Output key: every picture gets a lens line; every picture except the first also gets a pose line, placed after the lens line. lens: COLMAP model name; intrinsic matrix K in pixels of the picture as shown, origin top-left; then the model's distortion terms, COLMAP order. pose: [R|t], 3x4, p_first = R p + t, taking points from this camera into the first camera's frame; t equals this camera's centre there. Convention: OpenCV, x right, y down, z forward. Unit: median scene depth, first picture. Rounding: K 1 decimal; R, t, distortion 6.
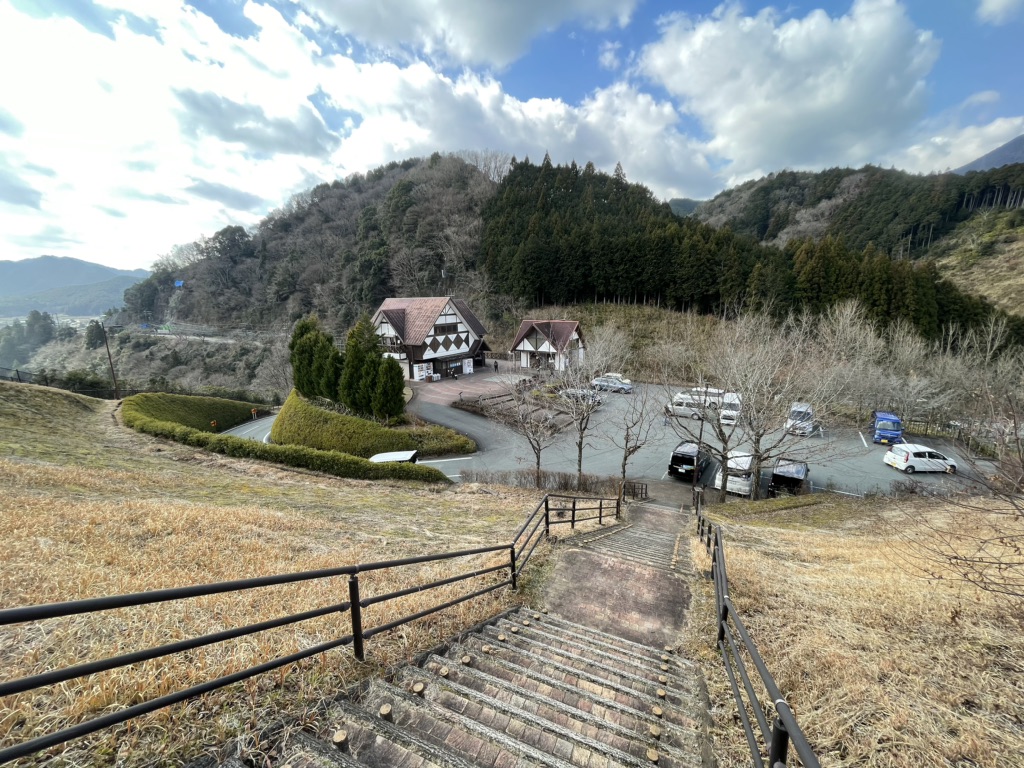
lens RADIAL K [[405.6, 0, 509.6], [0, 405.6, 382.5], [0, 0, 1]] dist [0.001616, 0.000020]
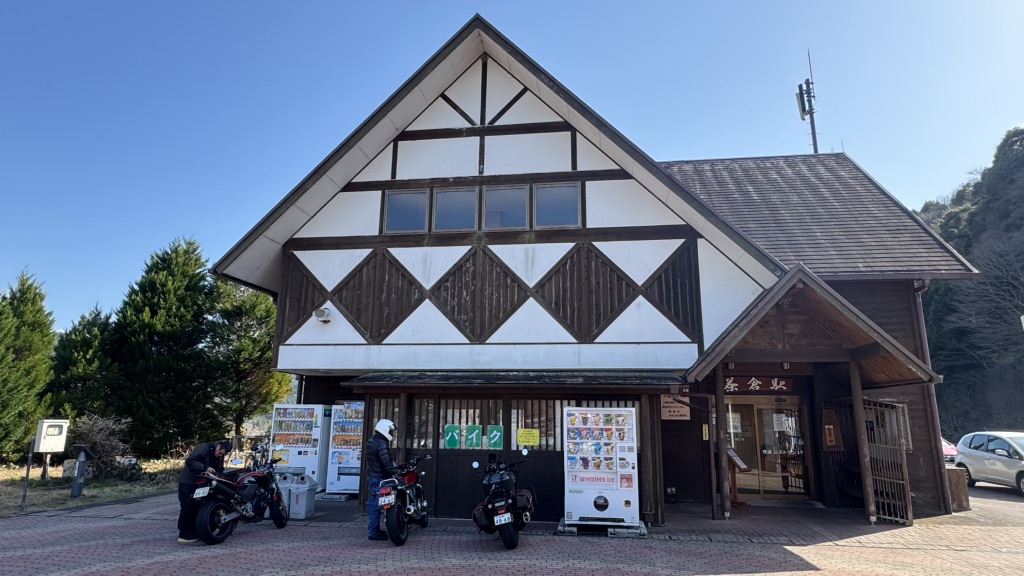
lens RADIAL K [[578.5, 0, 509.7], [0, 578.5, 288.5], [0, 0, 1]] dist [-0.002291, -0.000396]
pose [[0.449668, -0.169887, -0.876891, 0.047476], [-0.205073, 0.935882, -0.286477, -0.034559], [0.869335, 0.308646, 0.385997, 0.874776]]
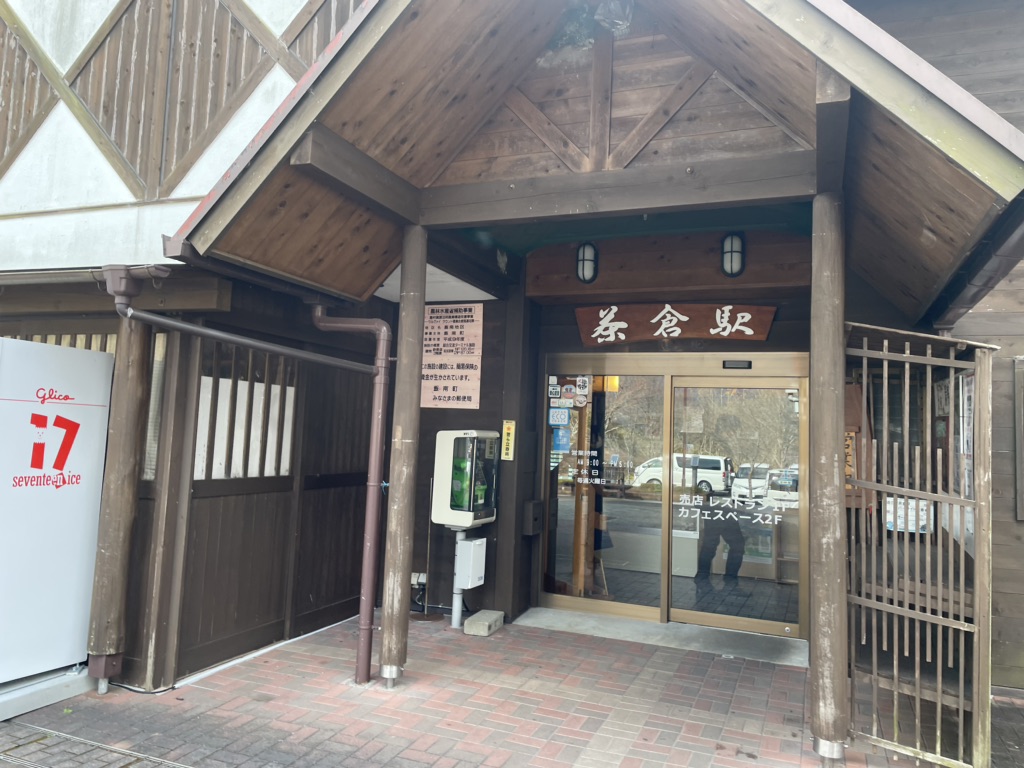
lens RADIAL K [[775.9, 0, 492.6], [0, 775.9, 377.5], [0, 0, 1]] dist [0.088767, -0.112109]
pose [[0.215858, -0.044792, -0.975397, -0.008620], [-0.248976, 0.963402, -0.099340, -0.058437], [0.944149, 0.264294, 0.196805, 1.012688]]
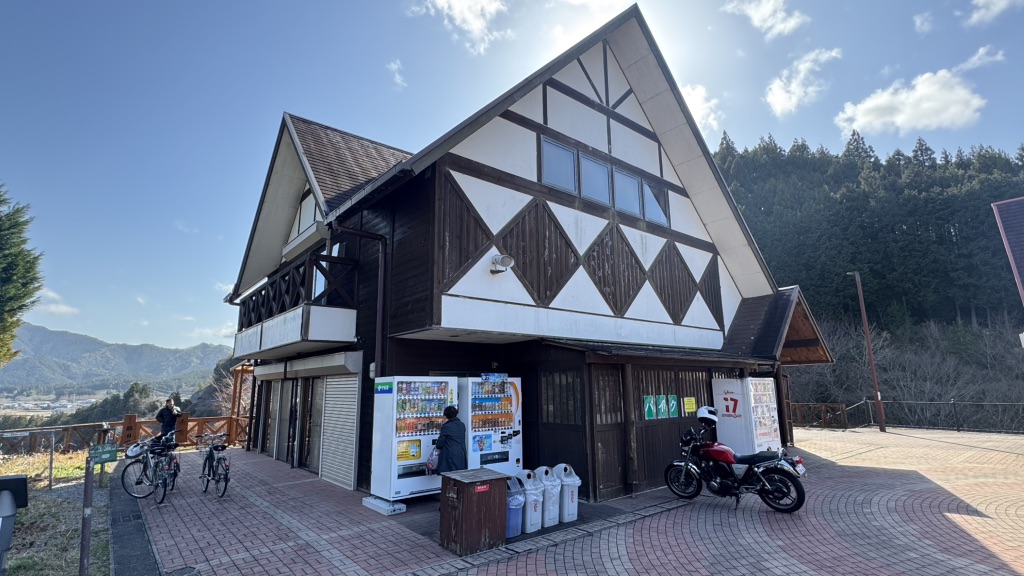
lens RADIAL K [[482.4, 0, 513.1], [0, 482.4, 290.8], [0, 0, 1]] dist [-0.000209, -0.000109]
pose [[0.963557, -0.043374, -0.263963, -0.136220], [-0.063141, 0.922007, -0.381990, -0.011142], [0.259944, 0.384736, 0.885668, 0.777772]]
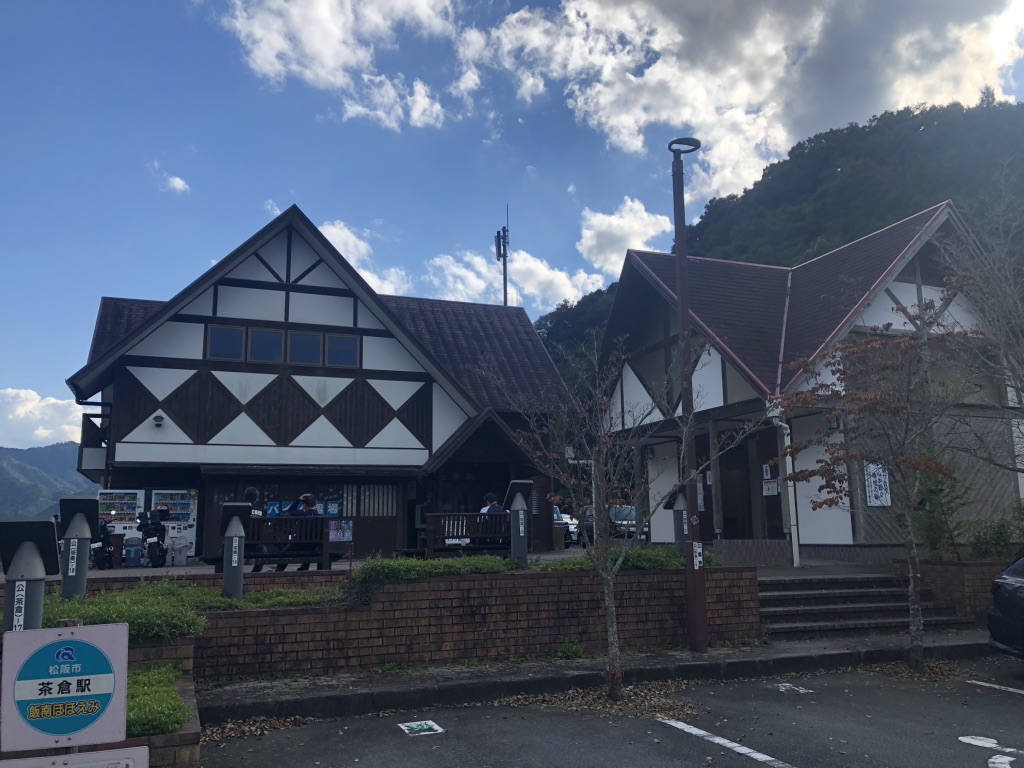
lens RADIAL K [[831.3, 0, 512.0], [0, 831.3, 384.0], [0, 0, 1]] dist [0.073672, -0.147380]
pose [[0.831628, -0.089146, -0.548131, 0.190294], [-0.117370, 0.936519, -0.330387, 0.024577], [0.542788, 0.339093, 0.768373, 0.675277]]
